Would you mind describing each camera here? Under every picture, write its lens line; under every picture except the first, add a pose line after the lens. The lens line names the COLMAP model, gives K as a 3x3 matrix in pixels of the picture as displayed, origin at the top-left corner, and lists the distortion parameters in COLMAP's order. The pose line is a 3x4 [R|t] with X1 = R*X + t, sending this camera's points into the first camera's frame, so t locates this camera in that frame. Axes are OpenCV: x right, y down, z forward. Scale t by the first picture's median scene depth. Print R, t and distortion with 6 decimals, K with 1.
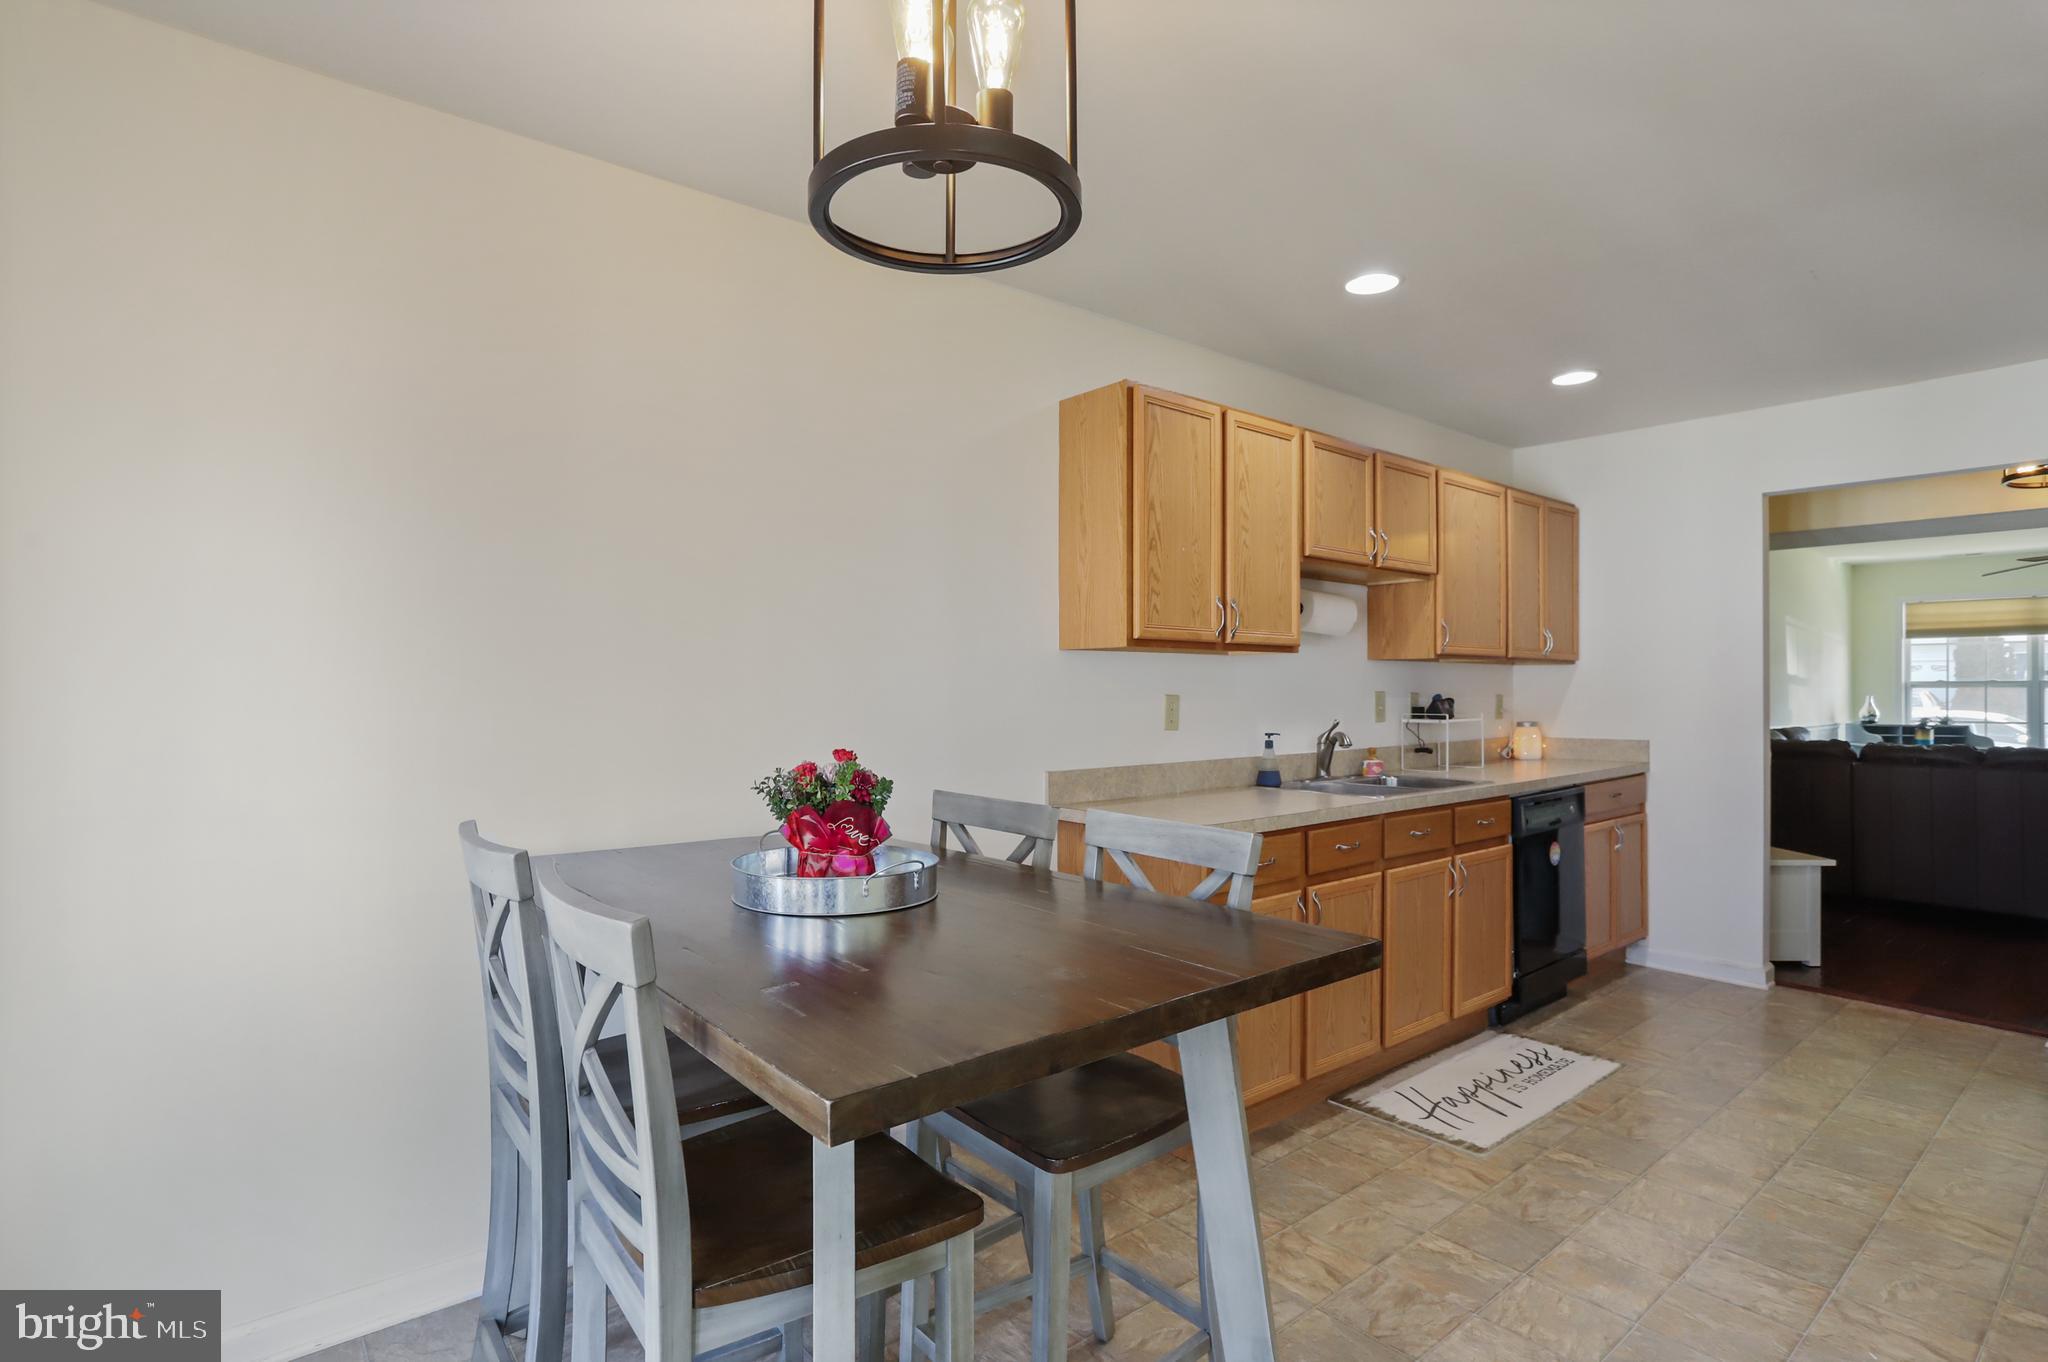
lens RADIAL K [[1121.4, 0, 1022.6], [0, 1121.4, 686.0], [0, 0, 1]] dist [-0.030807, 0.009594]
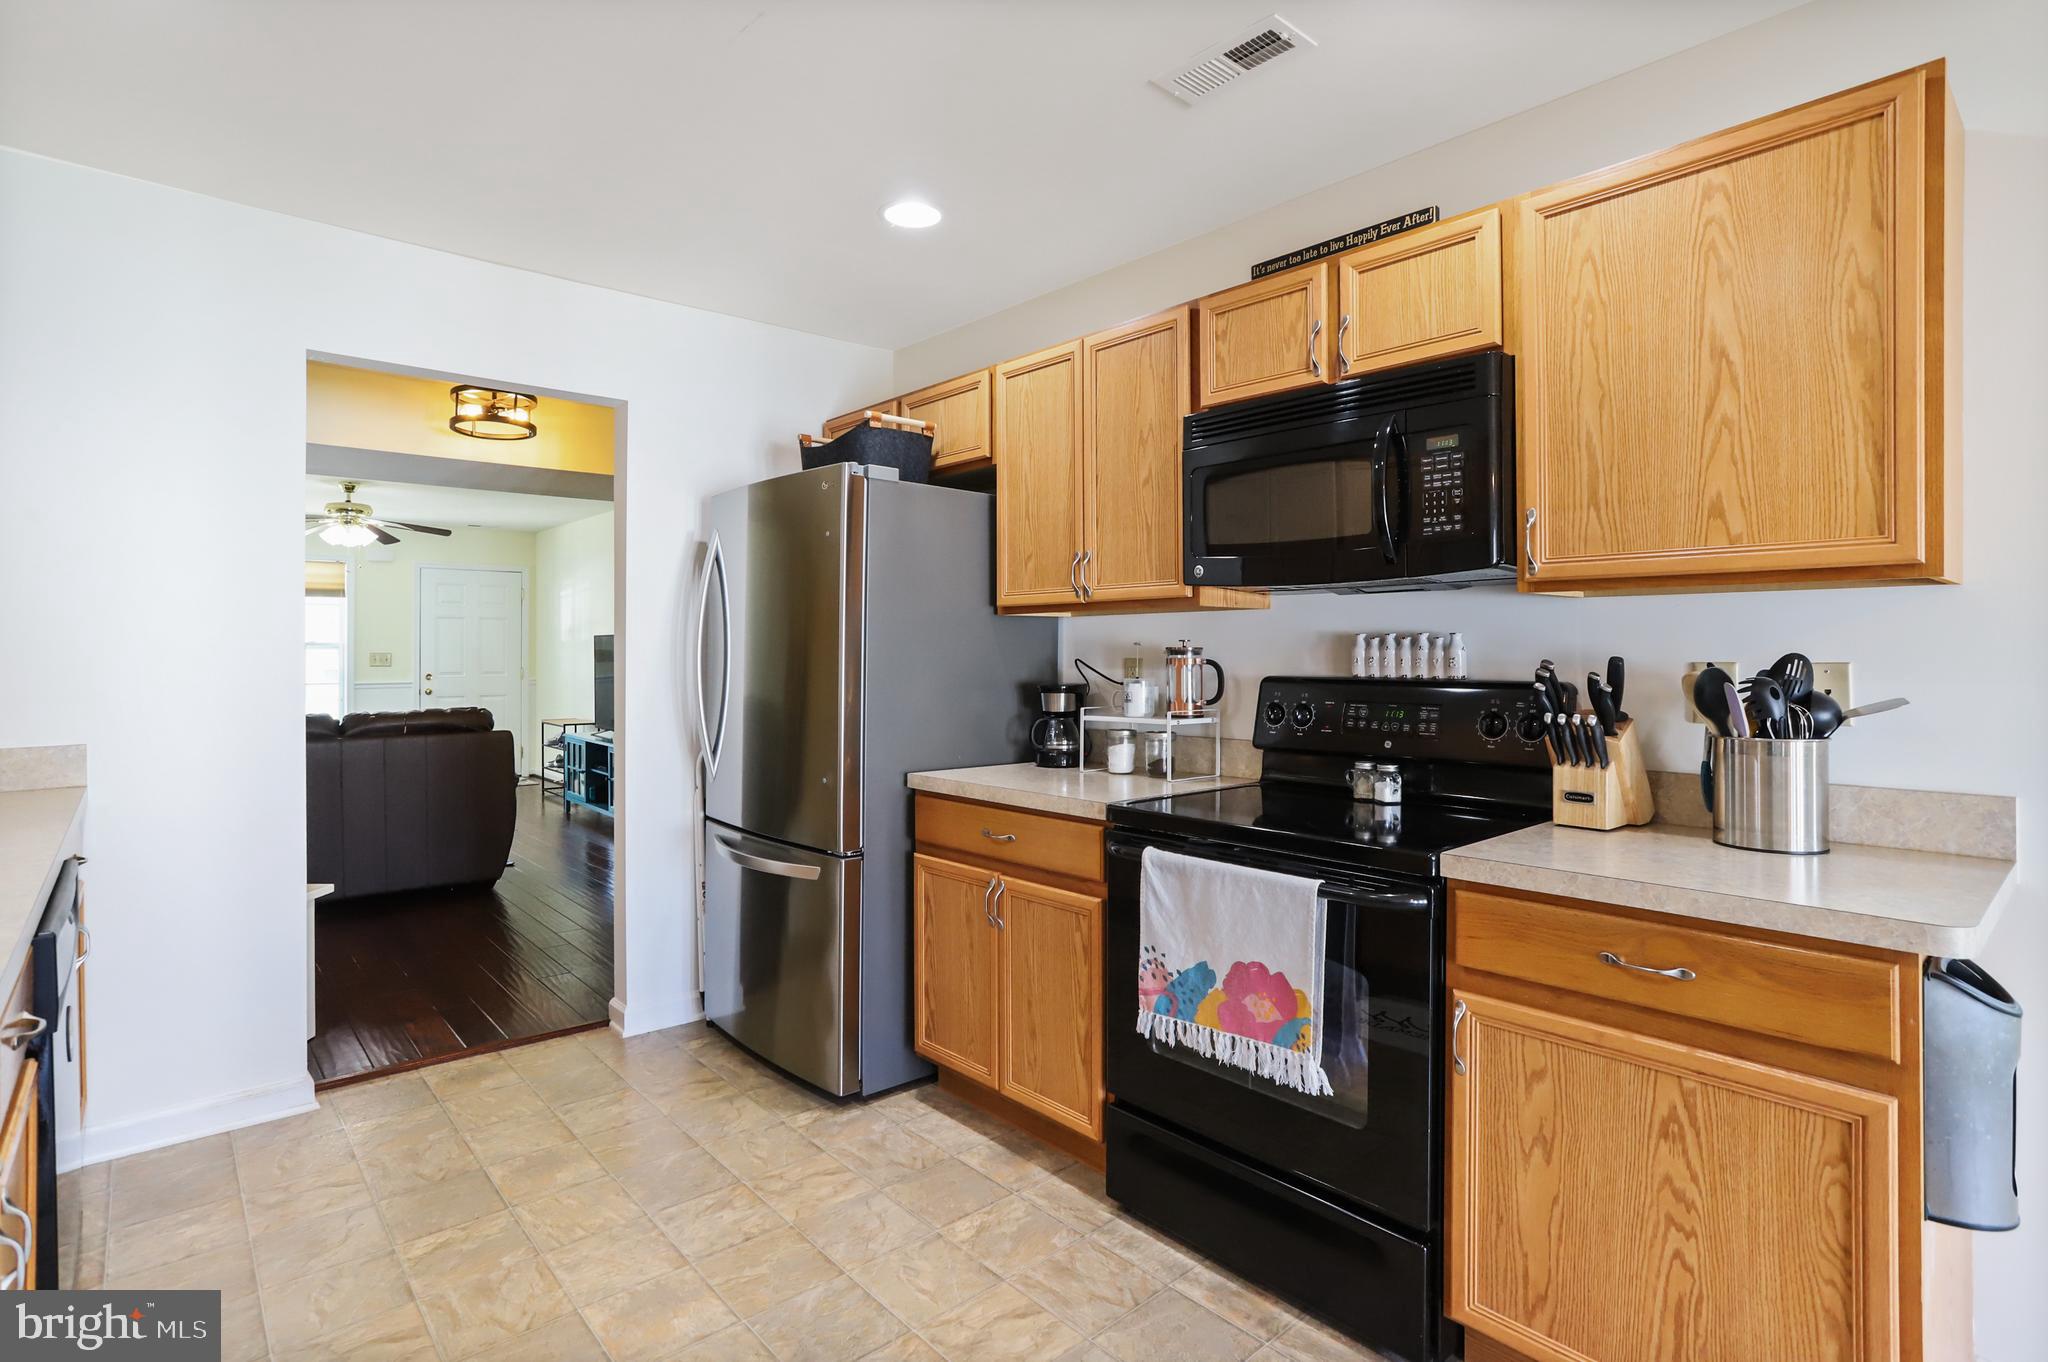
lens RADIAL K [[1008.3, 0, 1015.5], [0, 1008.3, 647.7], [0, 0, 1]] dist [-0.049902, 0.022358]
pose [[0.002781, -0.001627, 0.999995, 0.105241], [0.004735, 0.999987, 0.001614, 0.004352], [-0.999985, 0.004730, 0.002788, 0.650798]]
